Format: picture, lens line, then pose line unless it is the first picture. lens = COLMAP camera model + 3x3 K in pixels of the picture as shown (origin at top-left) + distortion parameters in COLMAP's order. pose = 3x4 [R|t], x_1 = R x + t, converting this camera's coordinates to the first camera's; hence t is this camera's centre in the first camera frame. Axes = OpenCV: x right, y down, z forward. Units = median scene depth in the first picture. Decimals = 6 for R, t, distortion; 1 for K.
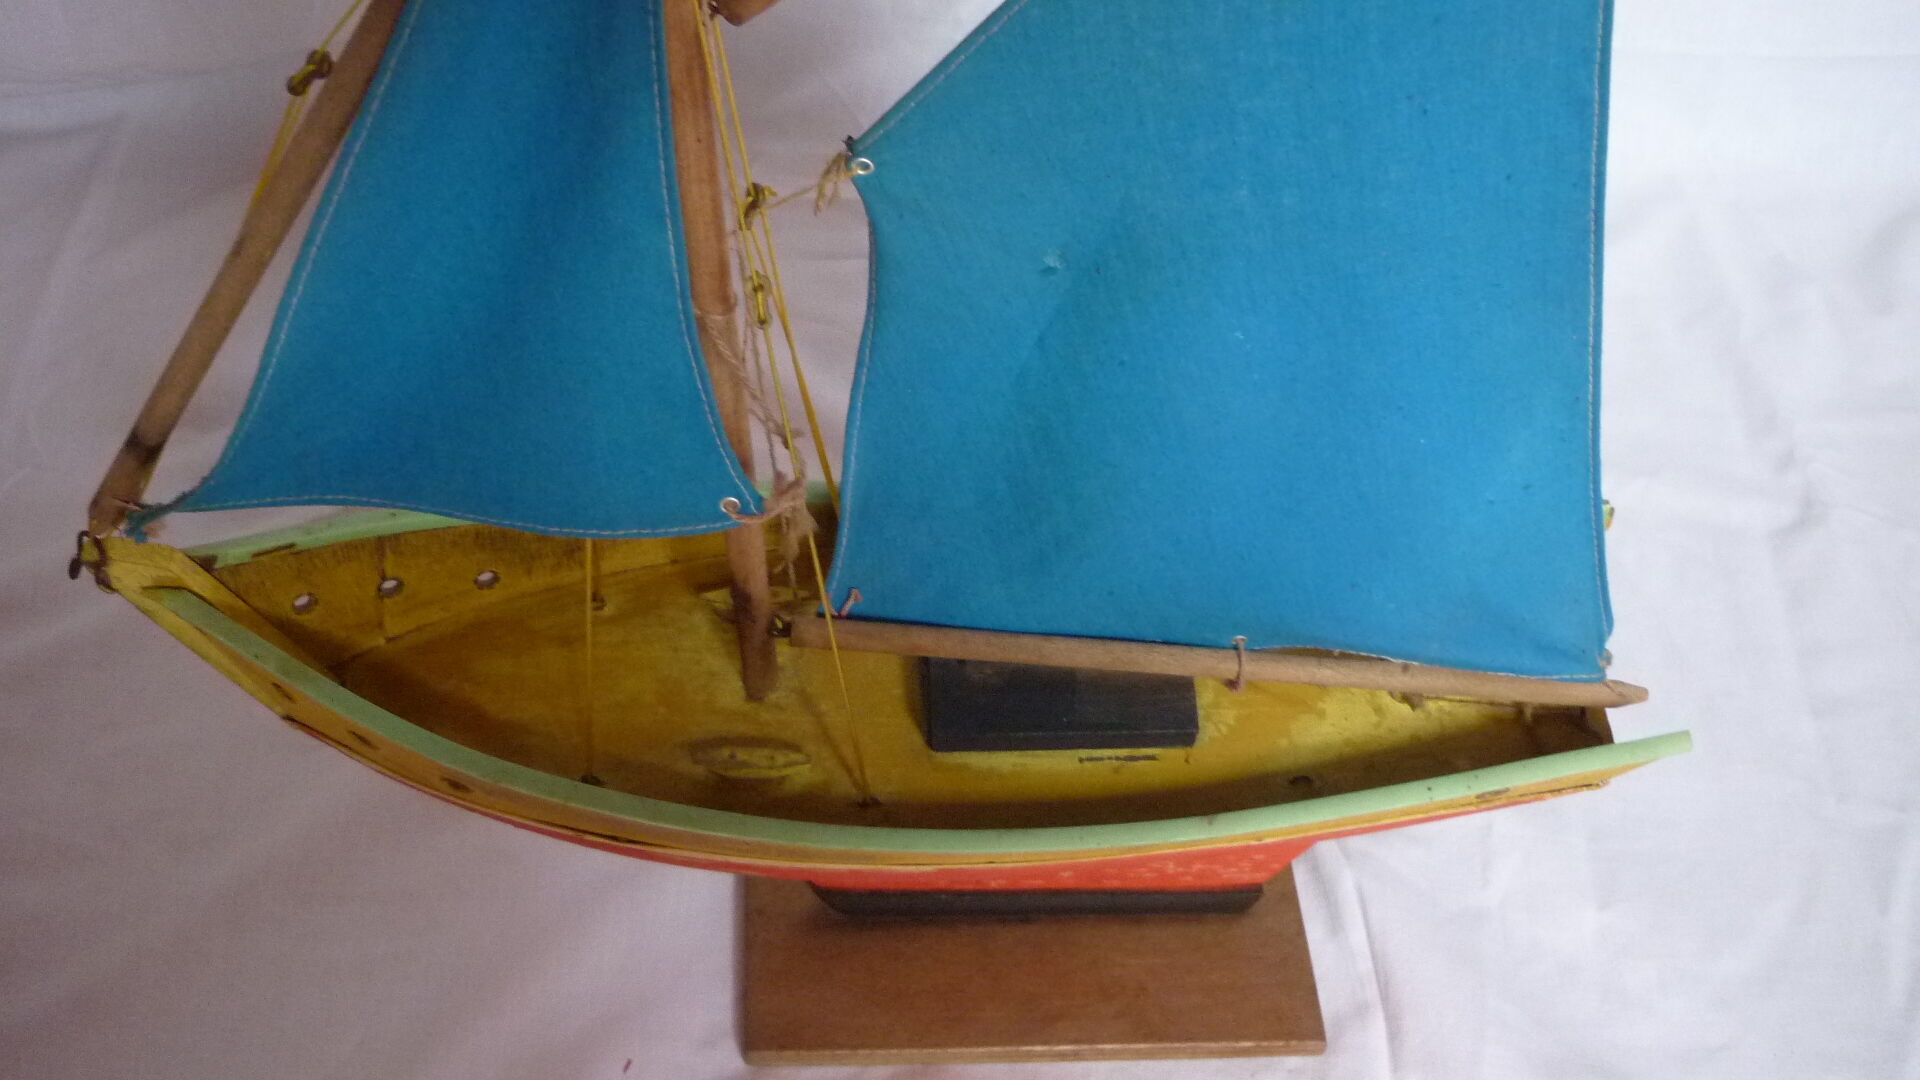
lens RADIAL K [[1970.7, 0, 960.0], [0, 1970.7, 540.0], [0, 0, 1]] dist [-0.011626, -0.009056]
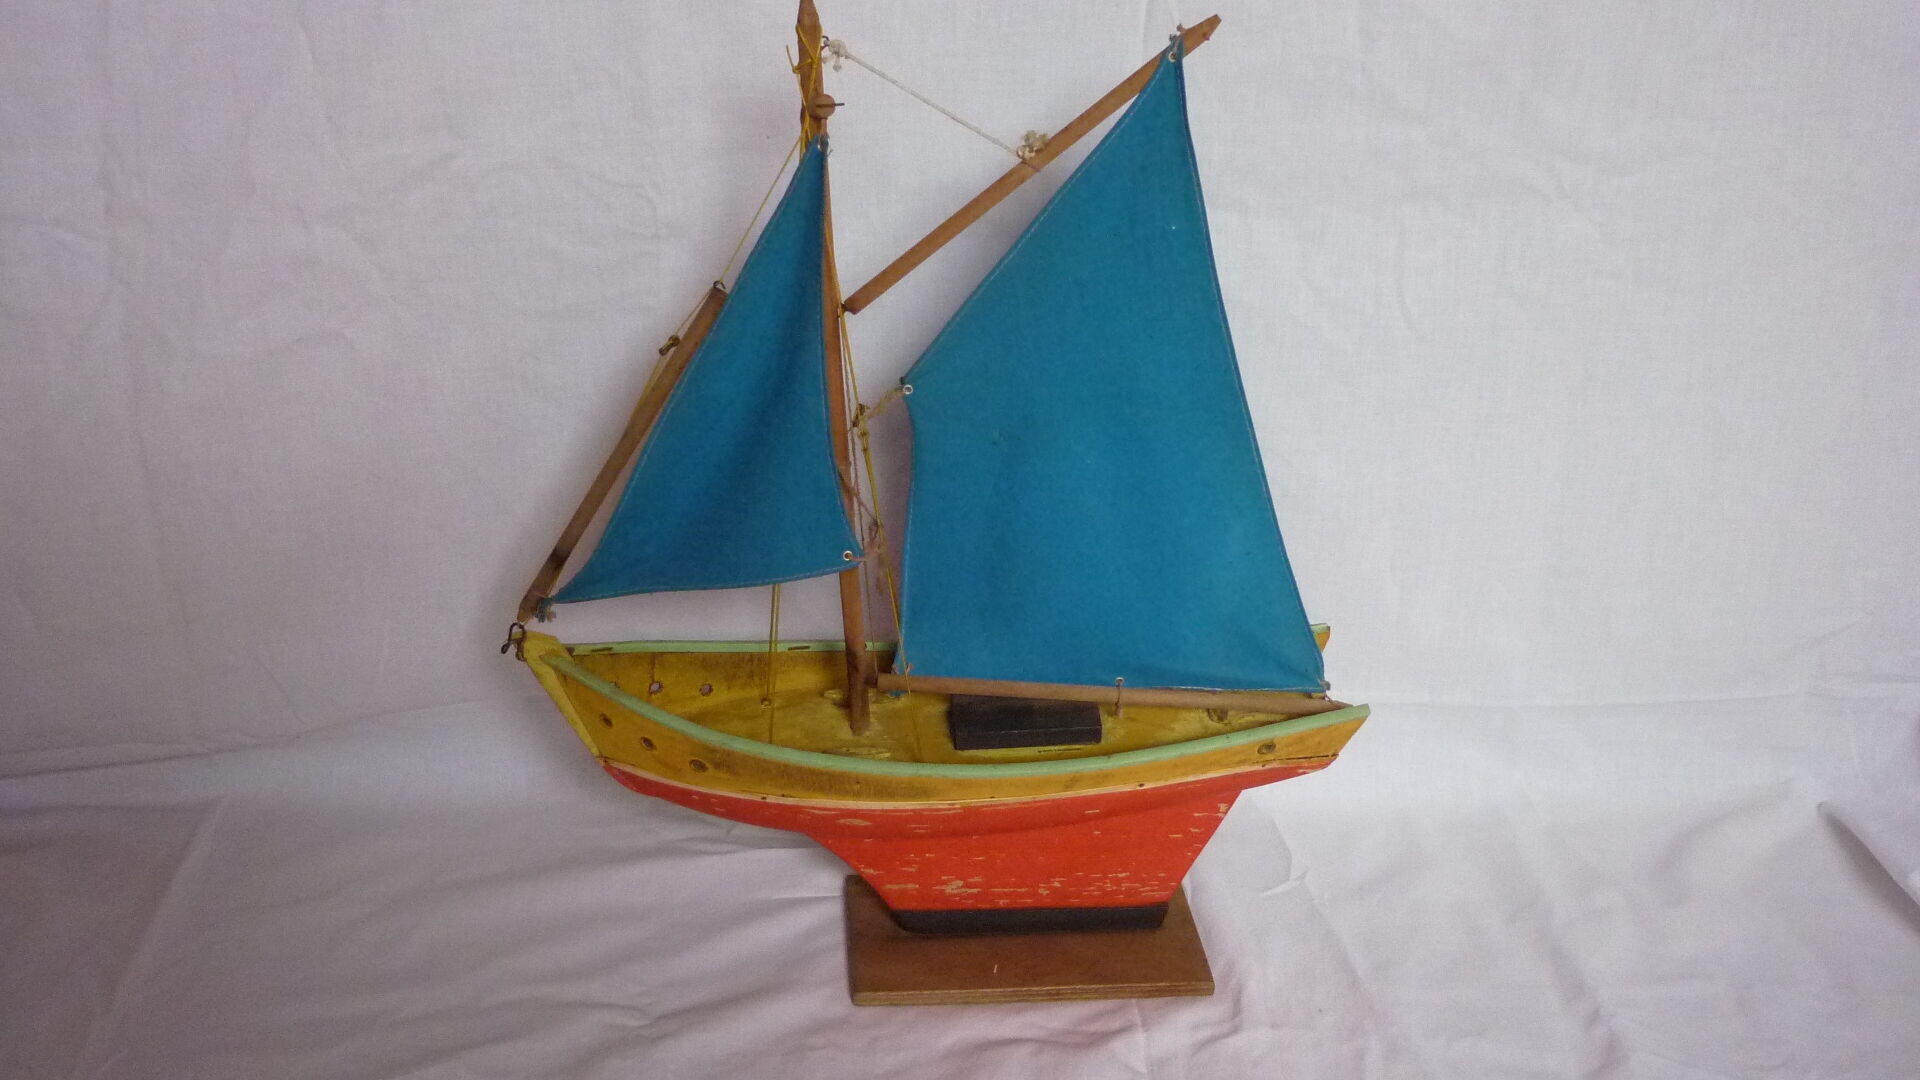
lens RADIAL K [[2035.0, 0, 960.0], [0, 2035.0, 540.0], [0, 0, 1]] dist [-0.009834, -0.031004]
pose [[0.998384, -0.056699, -0.003750, 0.007696], [0.050336, 0.913087, -0.404646, 0.705607], [0.026367, 0.403804, 0.914466, -0.807398]]
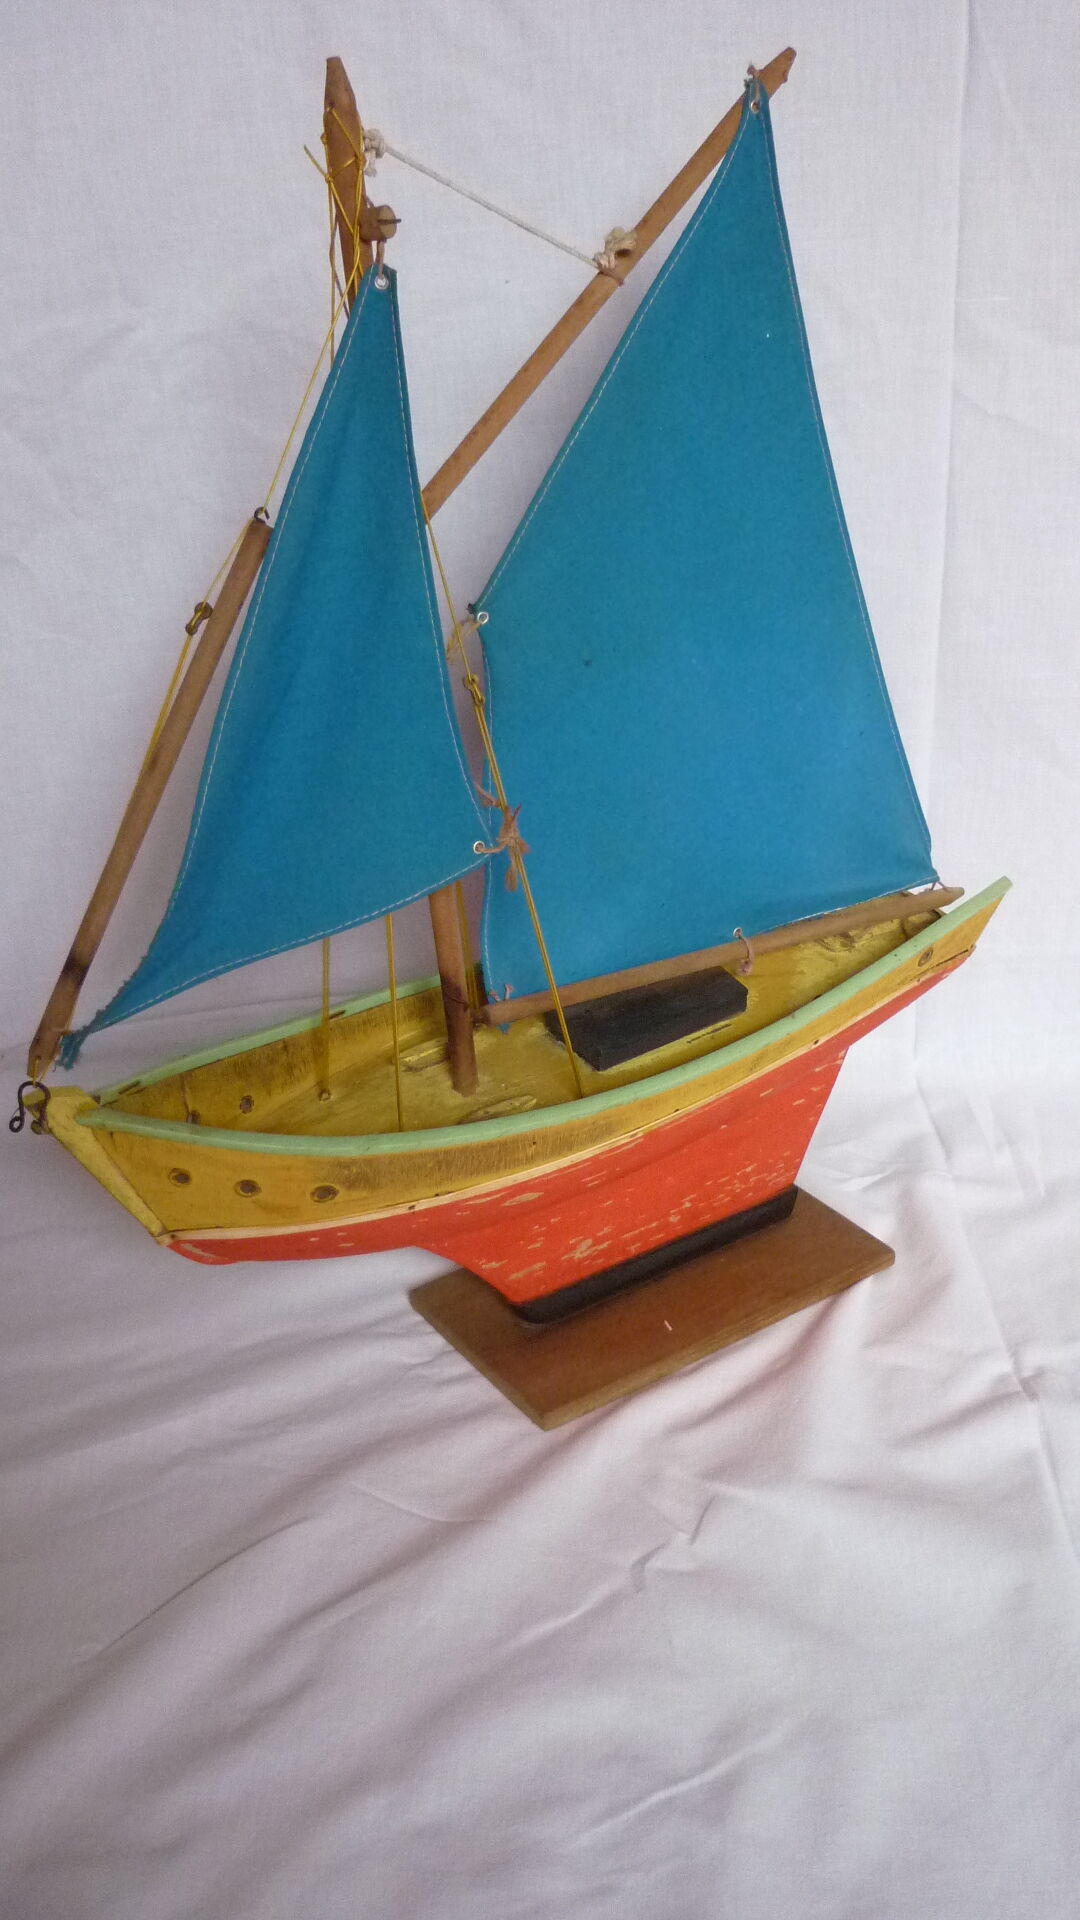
lens RADIAL K [[2035.0, 0, 540.0], [0, 2035.0, 960.0], [0, 0, 1]] dist [-0.009834, -0.031004]
pose [[0.858044, -0.333002, 0.390987, -0.611690], [0.454324, 0.847159, -0.275518, 0.434440], [-0.239480, 0.414041, 0.878191, -0.316298]]
